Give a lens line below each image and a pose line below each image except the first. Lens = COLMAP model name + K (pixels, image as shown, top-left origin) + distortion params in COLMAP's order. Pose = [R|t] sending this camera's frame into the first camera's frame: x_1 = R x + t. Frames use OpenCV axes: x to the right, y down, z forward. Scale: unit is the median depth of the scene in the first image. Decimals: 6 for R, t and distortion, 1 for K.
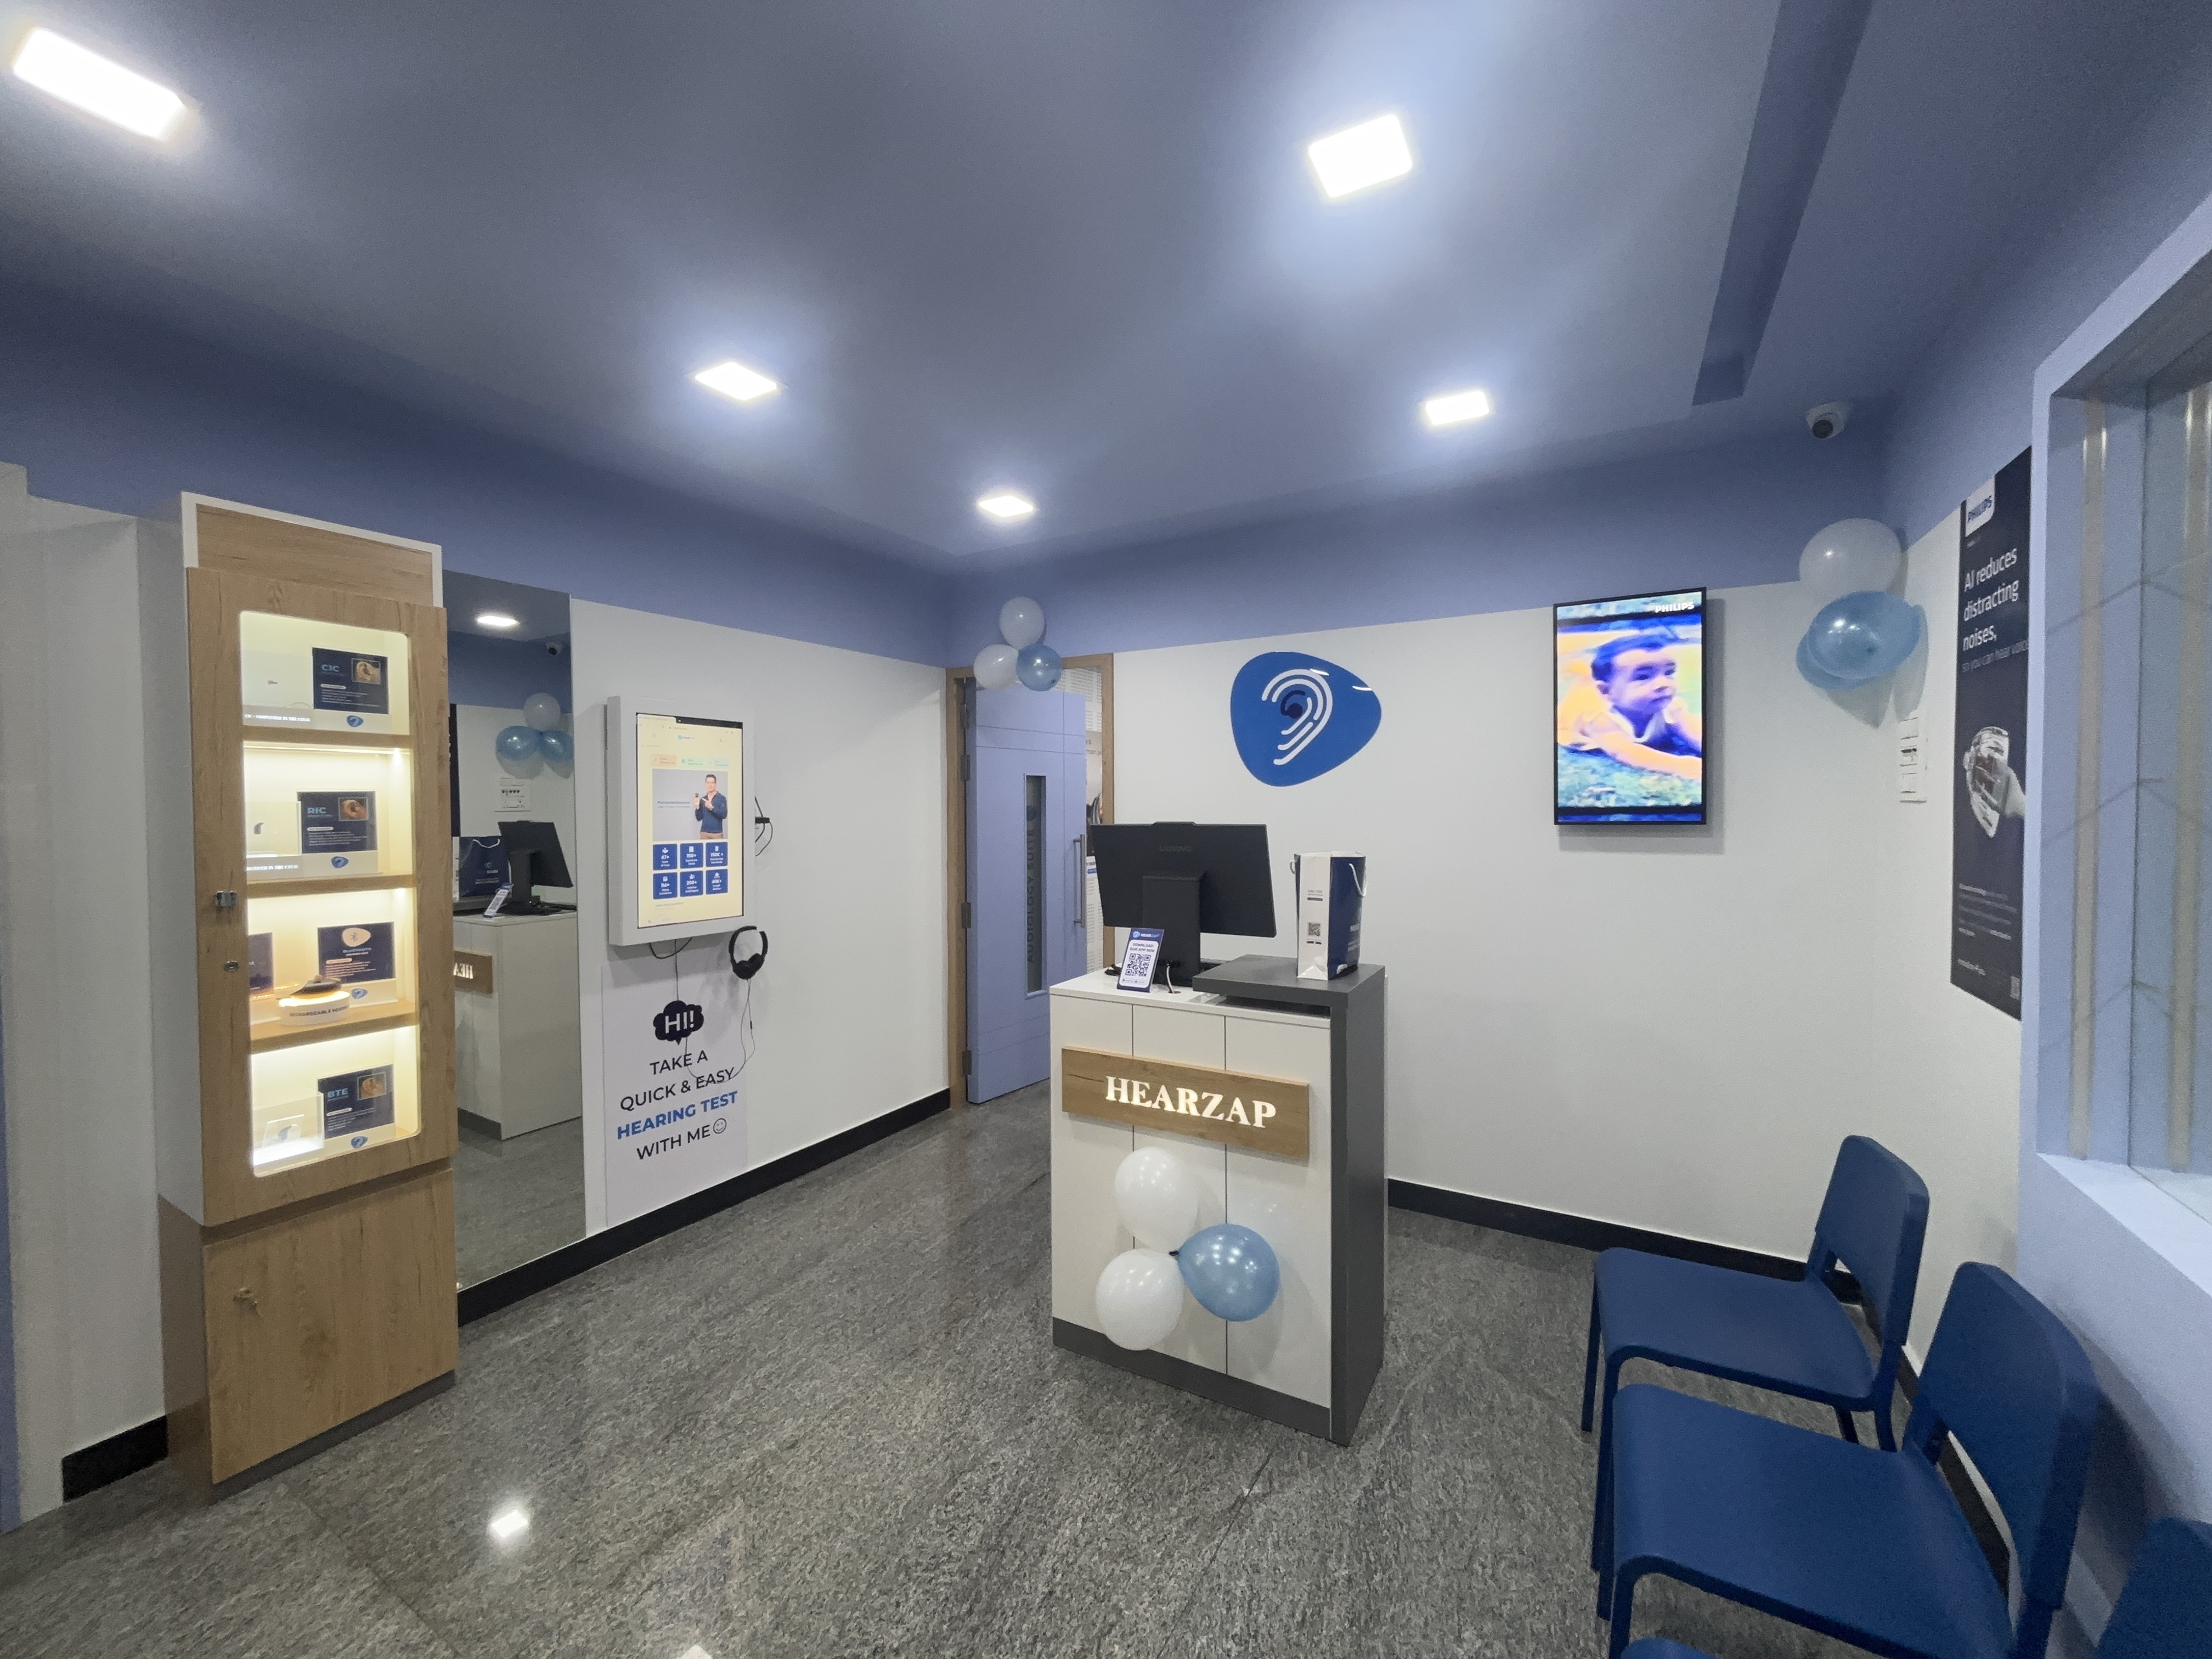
lens RADIAL K [[880.0, 0, 1099.7], [0, 880.0, 821.1], [0, 0, 1]] dist [-0.003564, -0.000324]
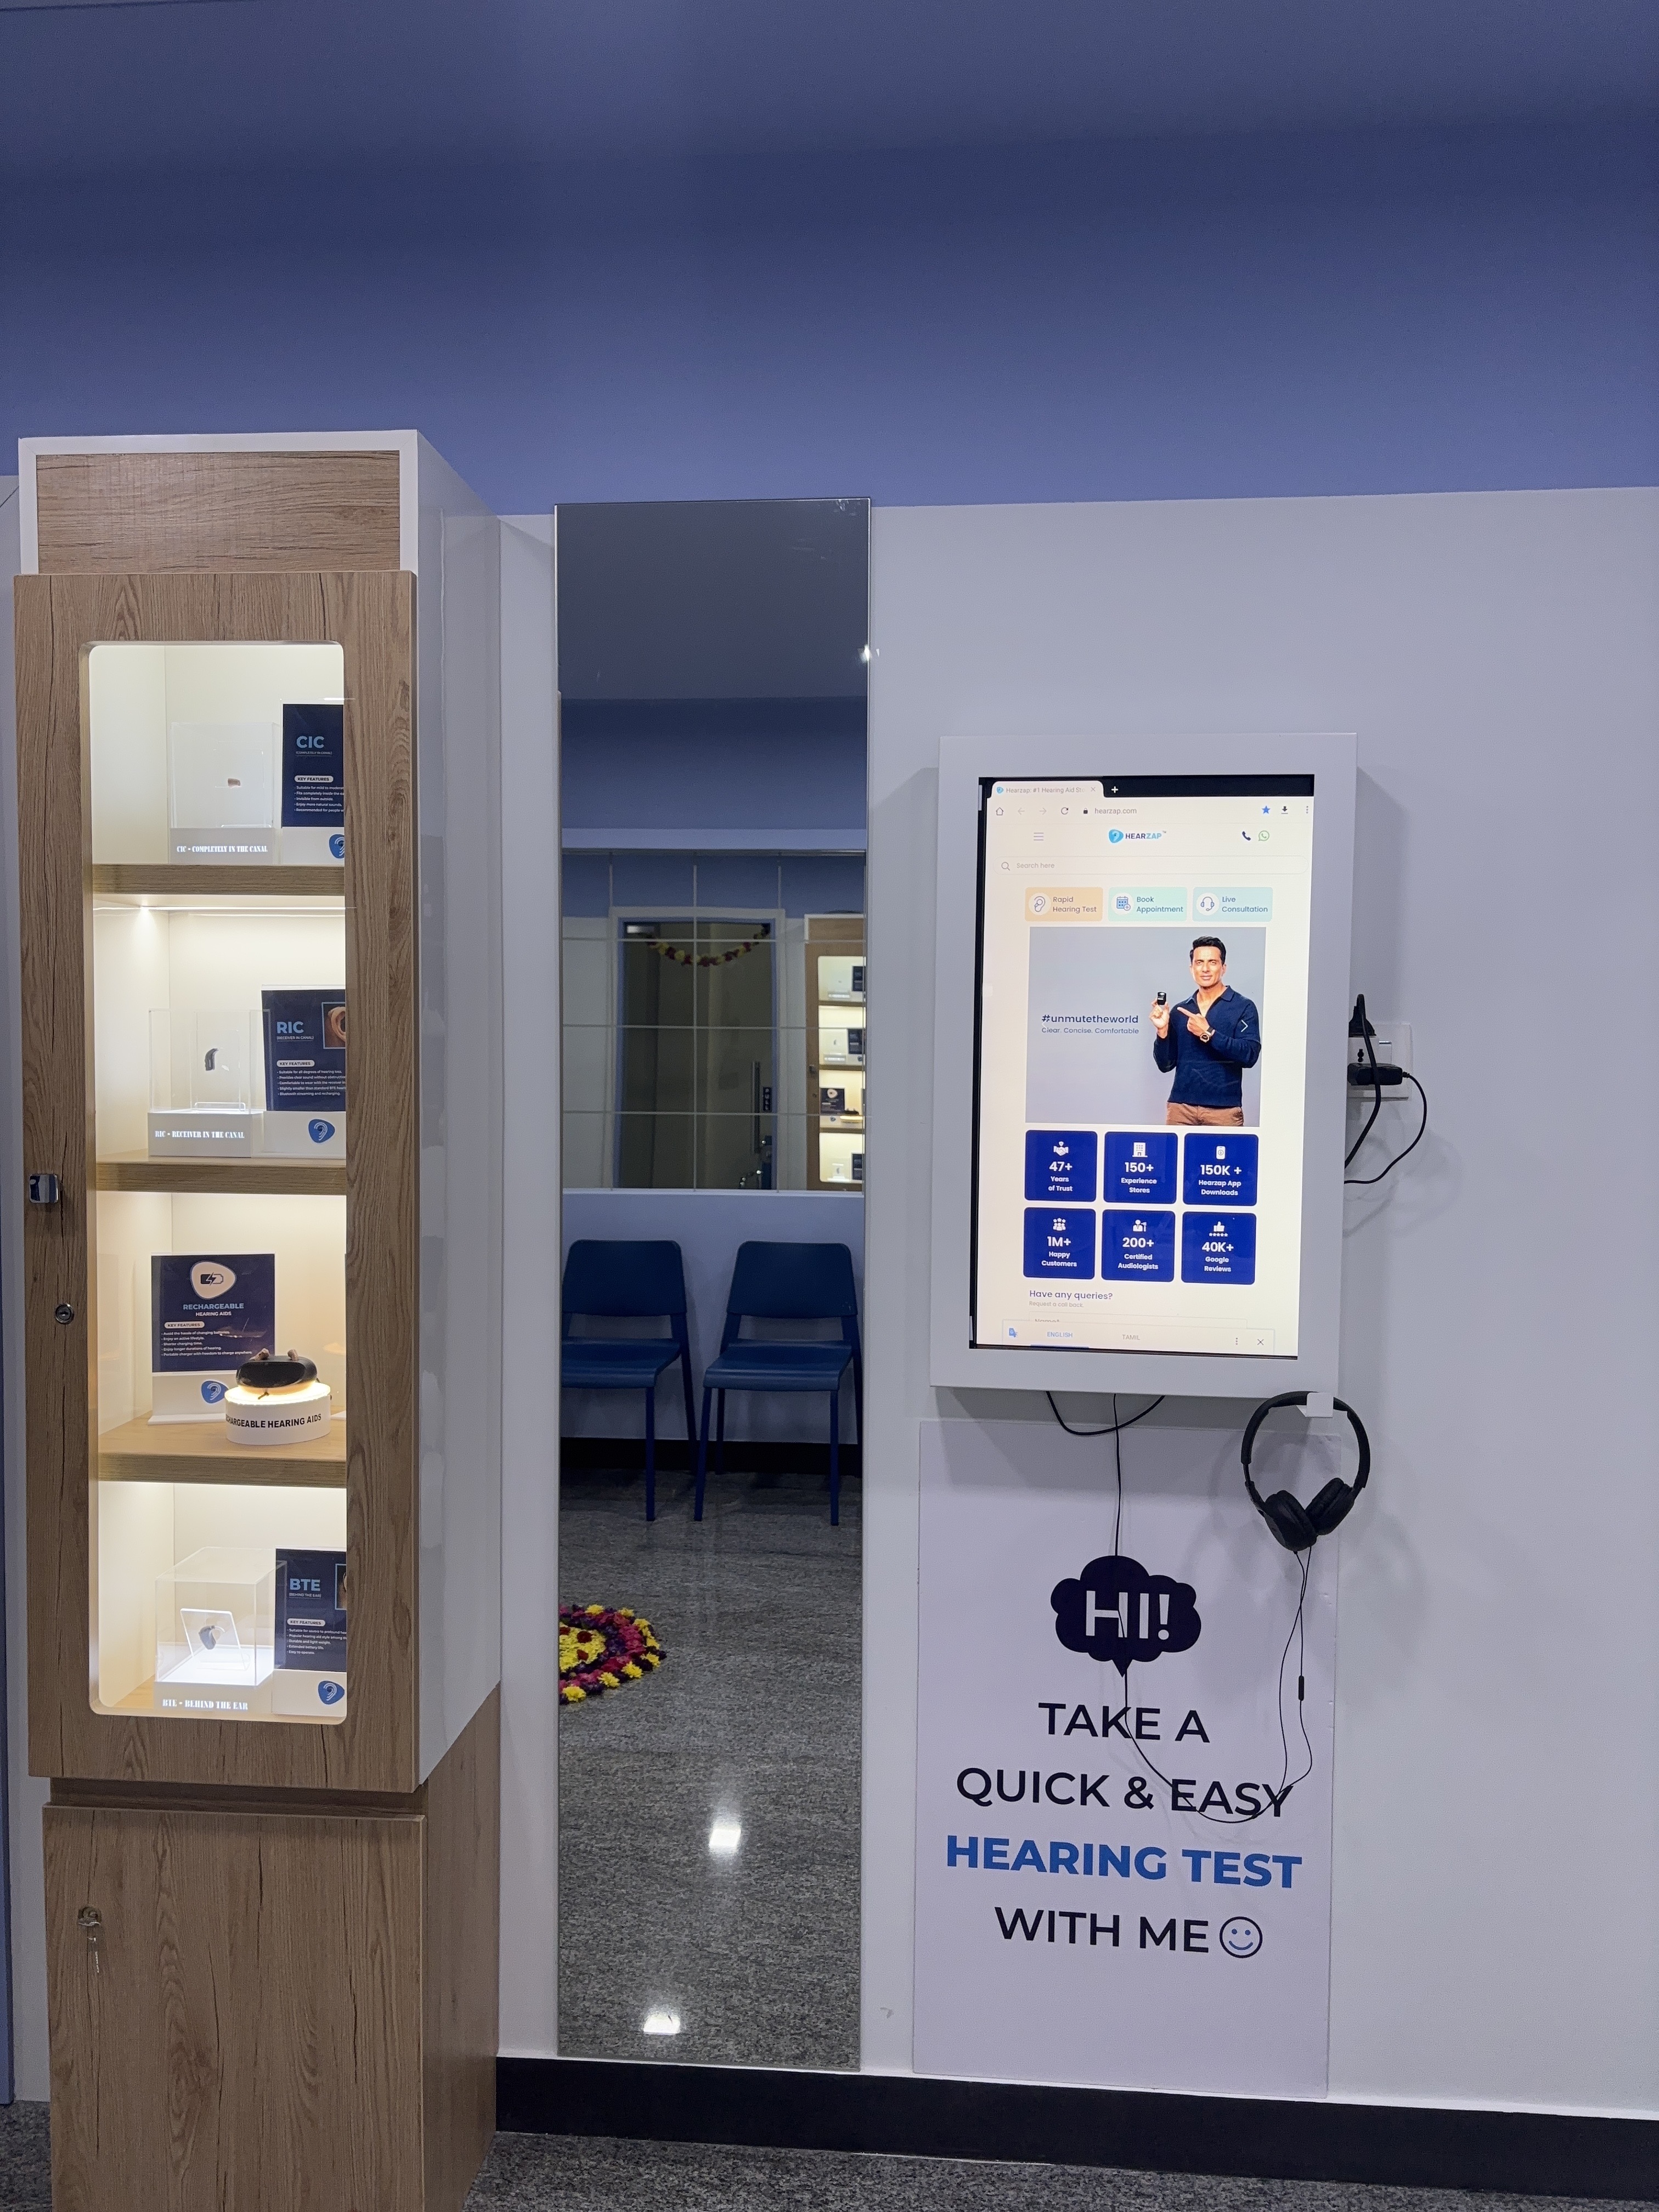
lens RADIAL K [[1618.9, 0, 836.4], [0, 1618.9, 1114.8], [0, 0, 1]] dist [0.006244, 0.003448]
pose [[0.447338, 0.047841, -0.893085, 0.064948], [-0.026892, 0.998836, 0.040037, -0.005113], [0.893961, 0.006107, 0.448104, 0.591877]]
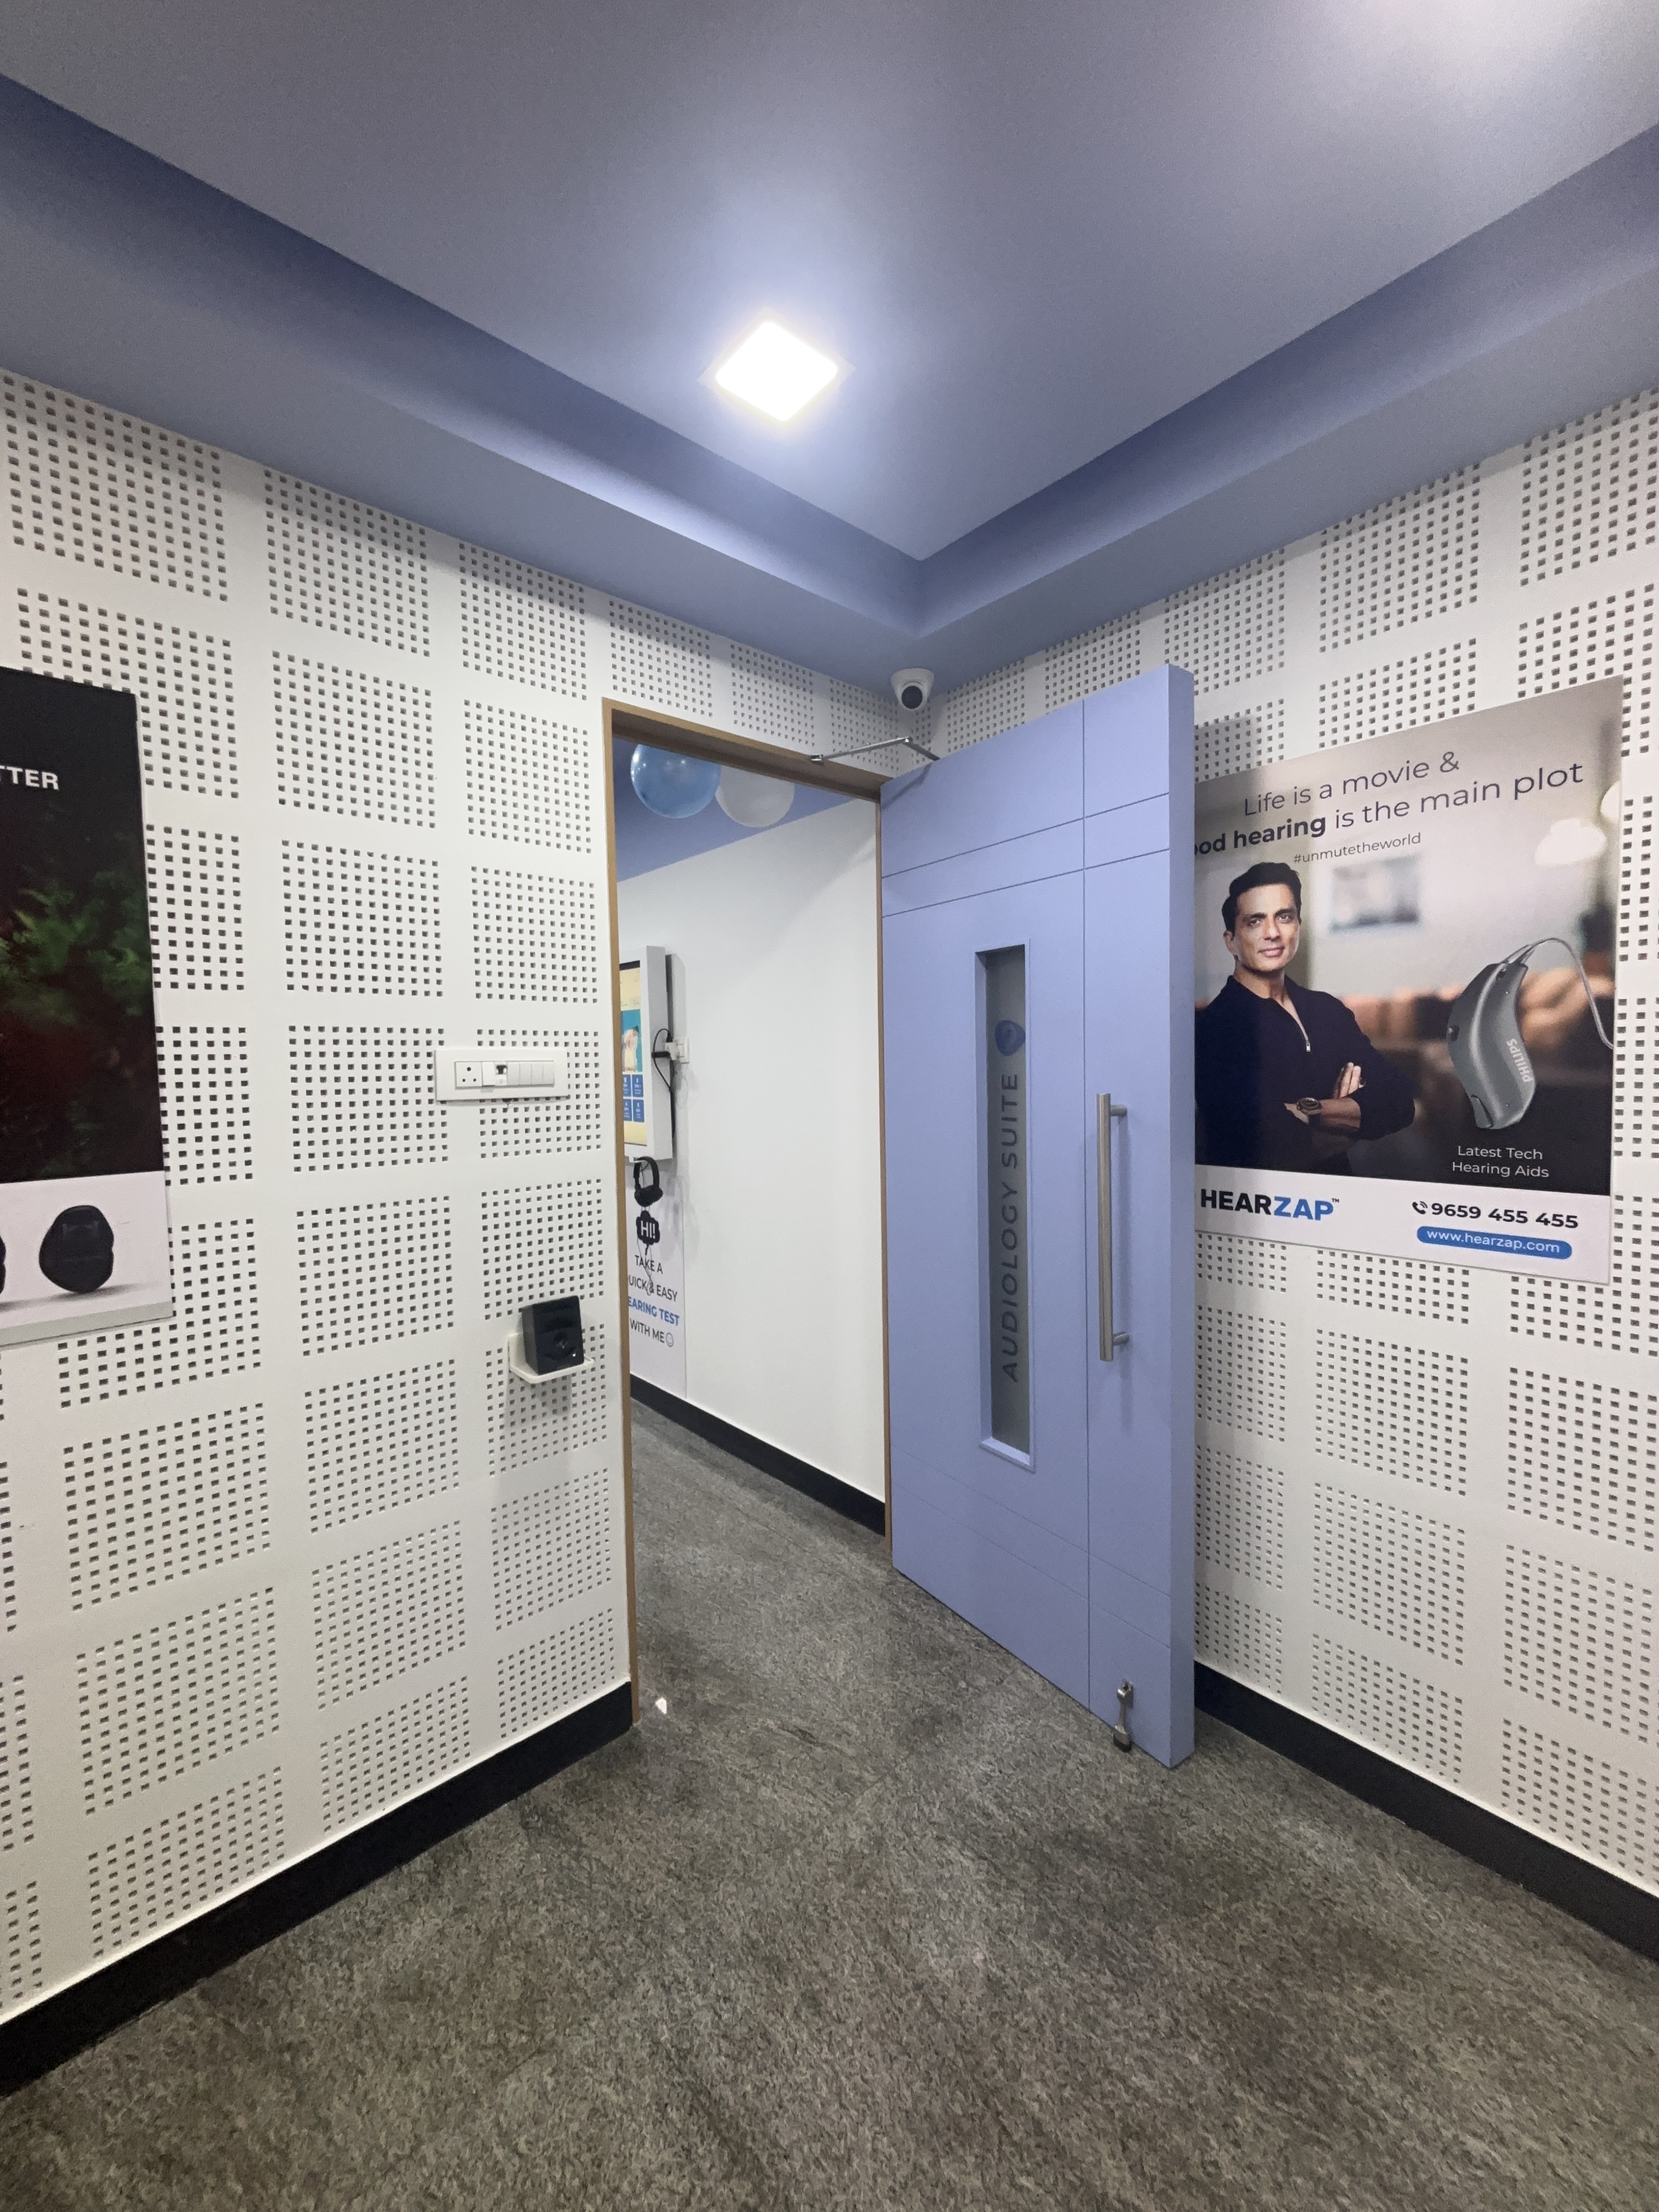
lens RADIAL K [[880.0, 0, 829.0], [0, 880.0, 1092.6], [0, 0, 1]] dist [-0.003564, -0.000324]
pose [[-0.297068, 0.041981, -0.953933, 0.550673], [0.003835, 0.999077, 0.042774, 0.000137], [0.954849, 0.009049, -0.296955, 1.585025]]
